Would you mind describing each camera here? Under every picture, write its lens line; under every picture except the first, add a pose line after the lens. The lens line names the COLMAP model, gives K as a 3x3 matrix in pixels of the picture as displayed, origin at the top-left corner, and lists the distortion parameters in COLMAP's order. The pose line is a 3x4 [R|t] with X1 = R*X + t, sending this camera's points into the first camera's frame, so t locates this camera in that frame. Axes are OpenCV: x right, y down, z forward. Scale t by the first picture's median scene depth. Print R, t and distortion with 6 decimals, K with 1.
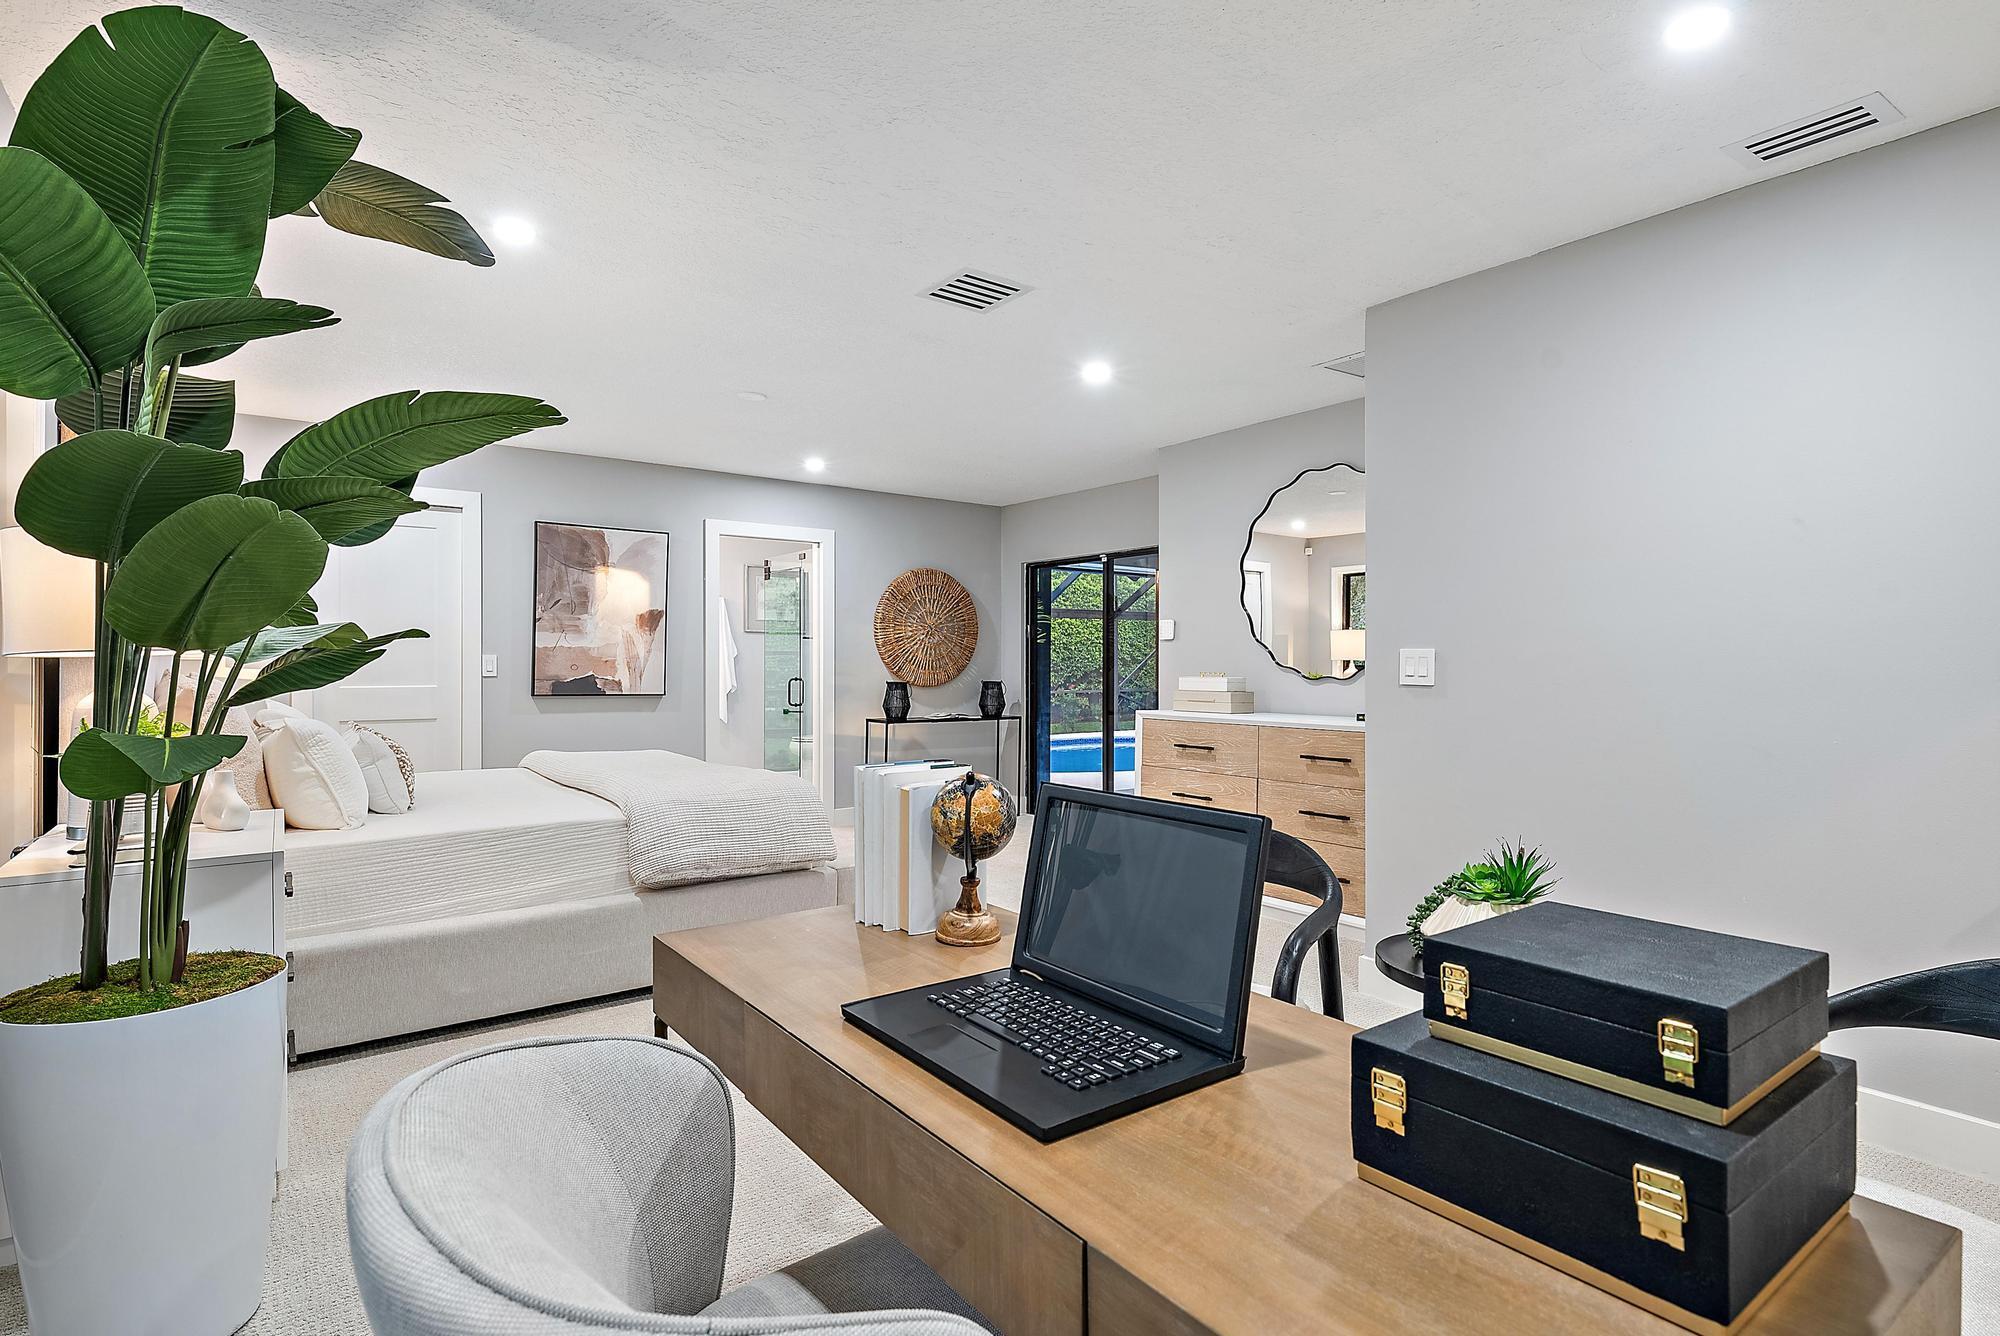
lens RADIAL K [[986.8, 0, 1003.4], [0, 986.8, 664.8], [0, 0, 1]] dist [0.003040, 0.000151]
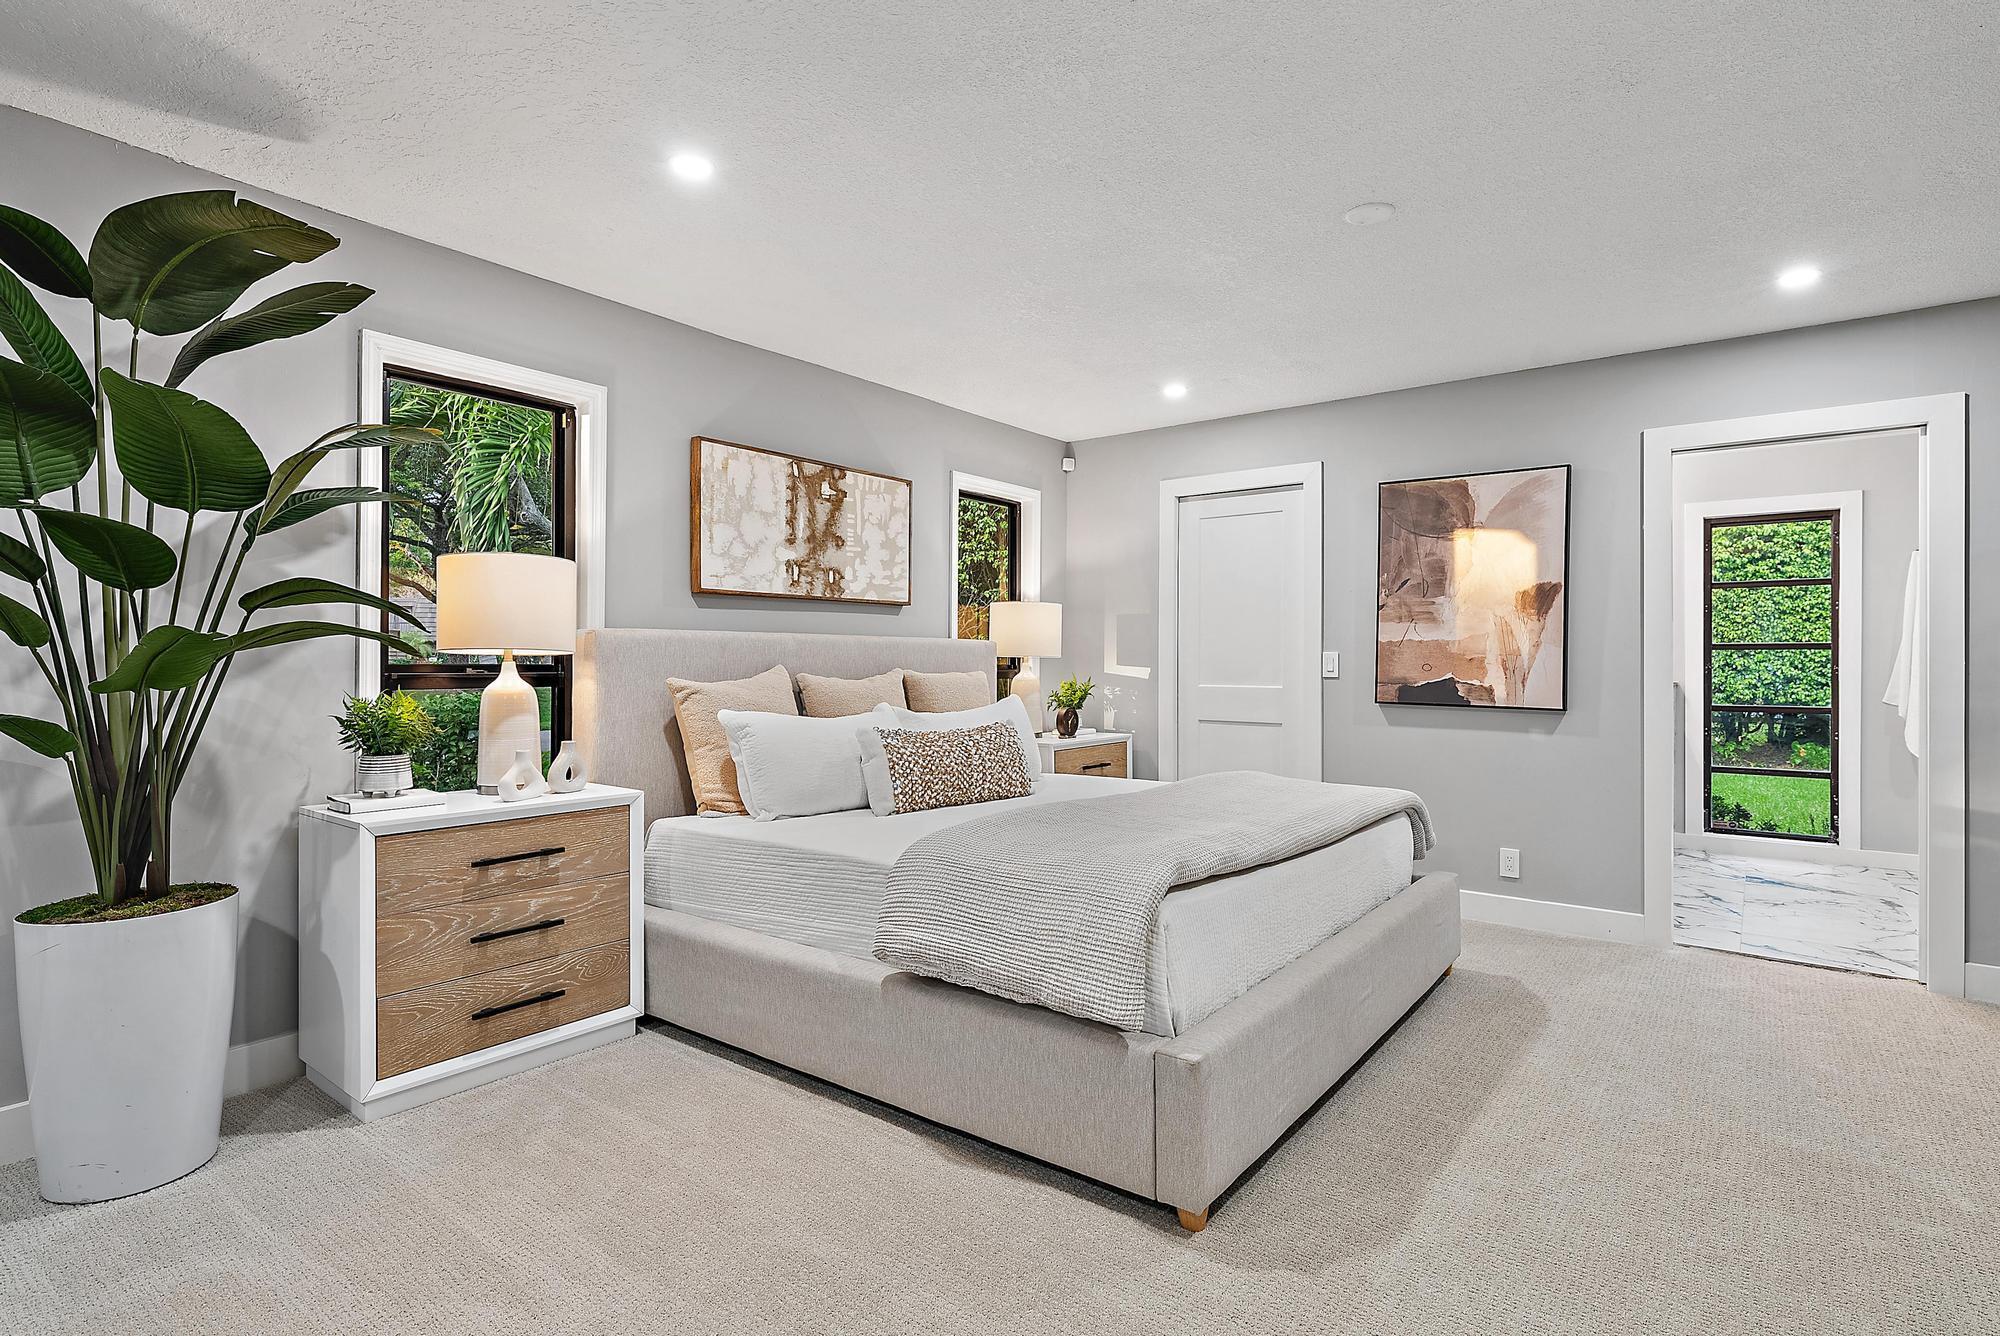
lens RADIAL K [[986.8, 0, 1002.2], [0, 986.8, 657.8], [0, 0, 1]] dist [0.003040, 0.000151]
pose [[0.281566, -0.004639, -0.959531, 0.196711], [-0.002545, 0.999981, -0.005581, 0.000163], [0.959538, 0.004013, 0.281549, 0.472423]]
